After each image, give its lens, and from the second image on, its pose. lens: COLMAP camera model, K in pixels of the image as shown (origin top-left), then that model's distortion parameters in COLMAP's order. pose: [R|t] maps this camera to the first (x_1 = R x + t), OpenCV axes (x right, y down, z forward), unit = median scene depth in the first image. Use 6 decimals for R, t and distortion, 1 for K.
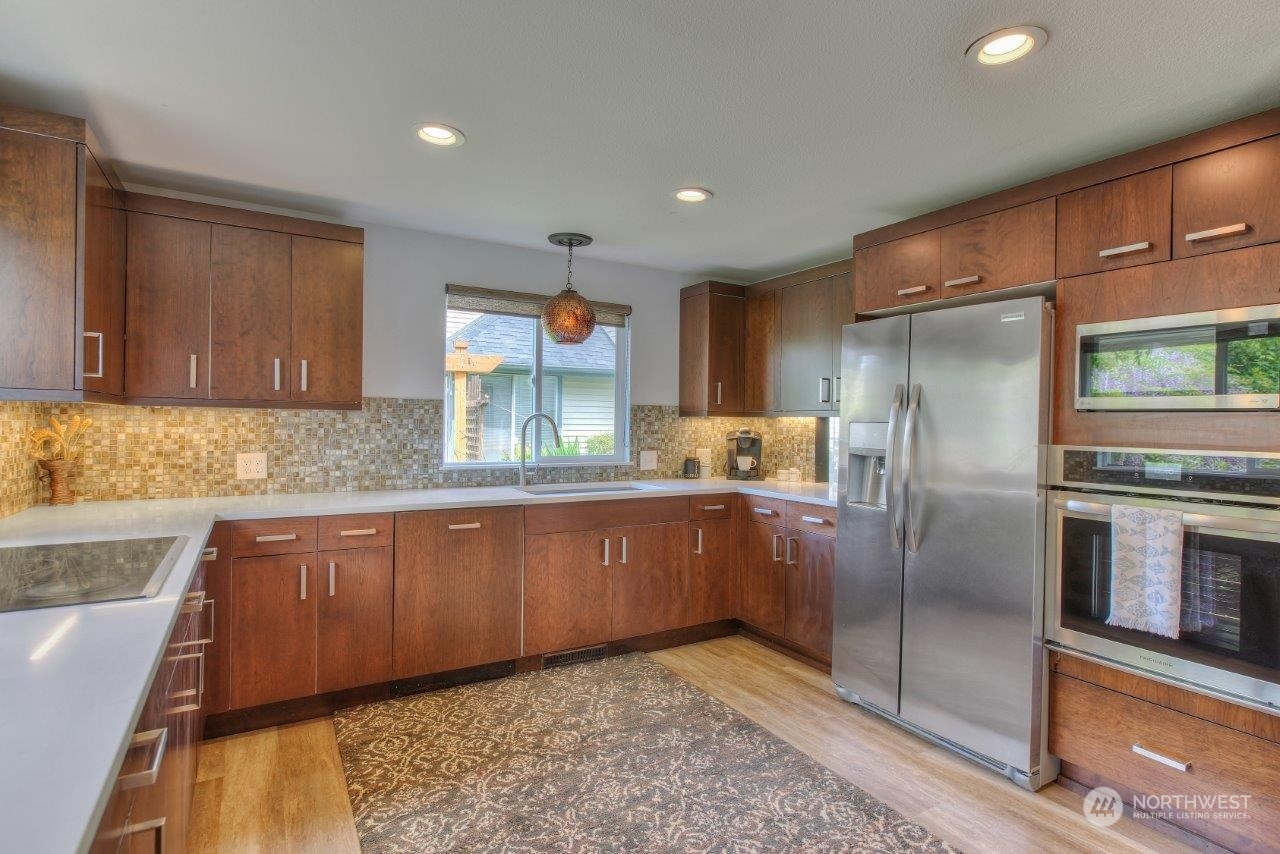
lens RADIAL K [[646.6, 0, 639.7], [0, 646.6, 425.6], [0, 0, 1]] dist [-0.001841, 0.002013]
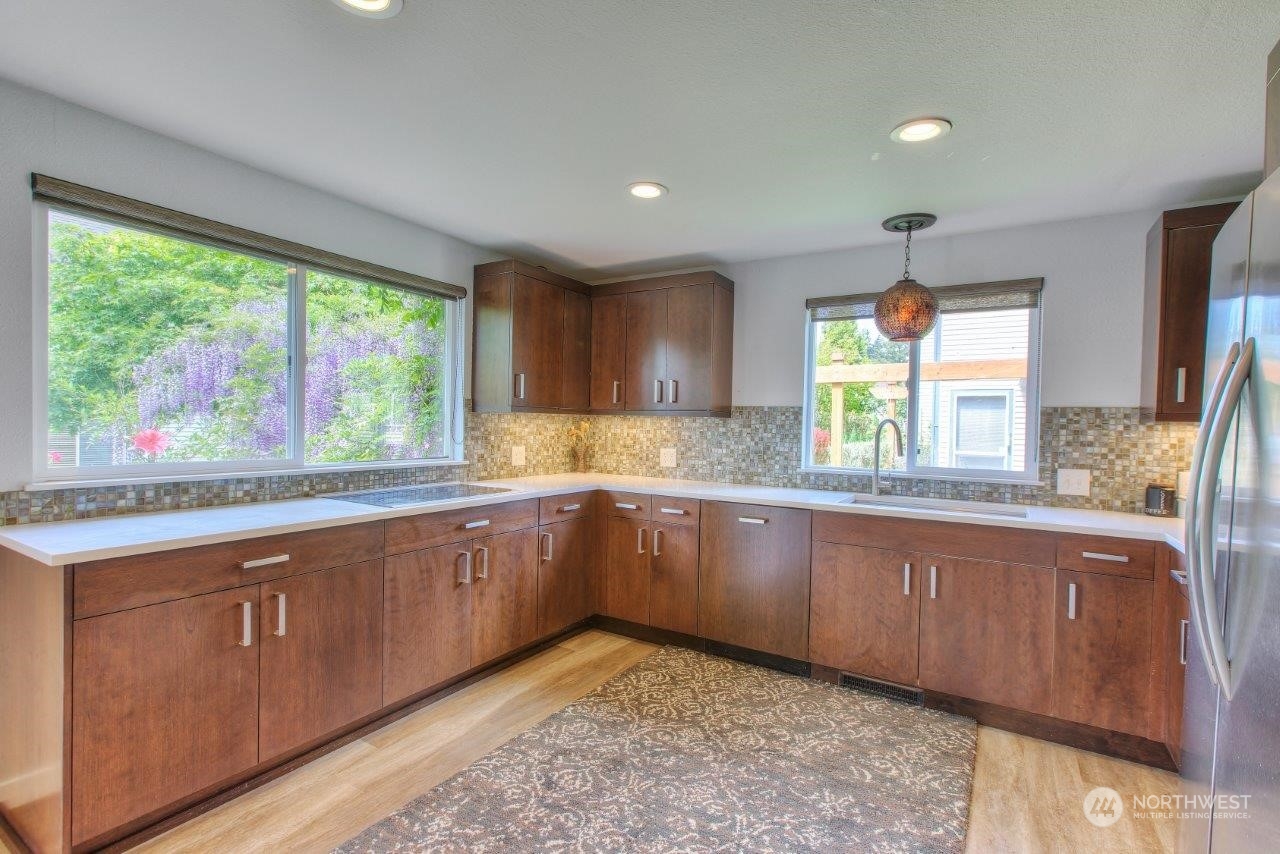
lens RADIAL K [[582.9, 0, 642.1], [0, 582.9, 431.2], [0, 0, 1]] dist [-0.000790, 0.002468]
pose [[0.469526, 0.008537, -0.882877, 0.470789], [-0.016927, 0.999857, 0.000667, 0.004835], [0.882756, 0.014631, 0.469603, 0.329633]]
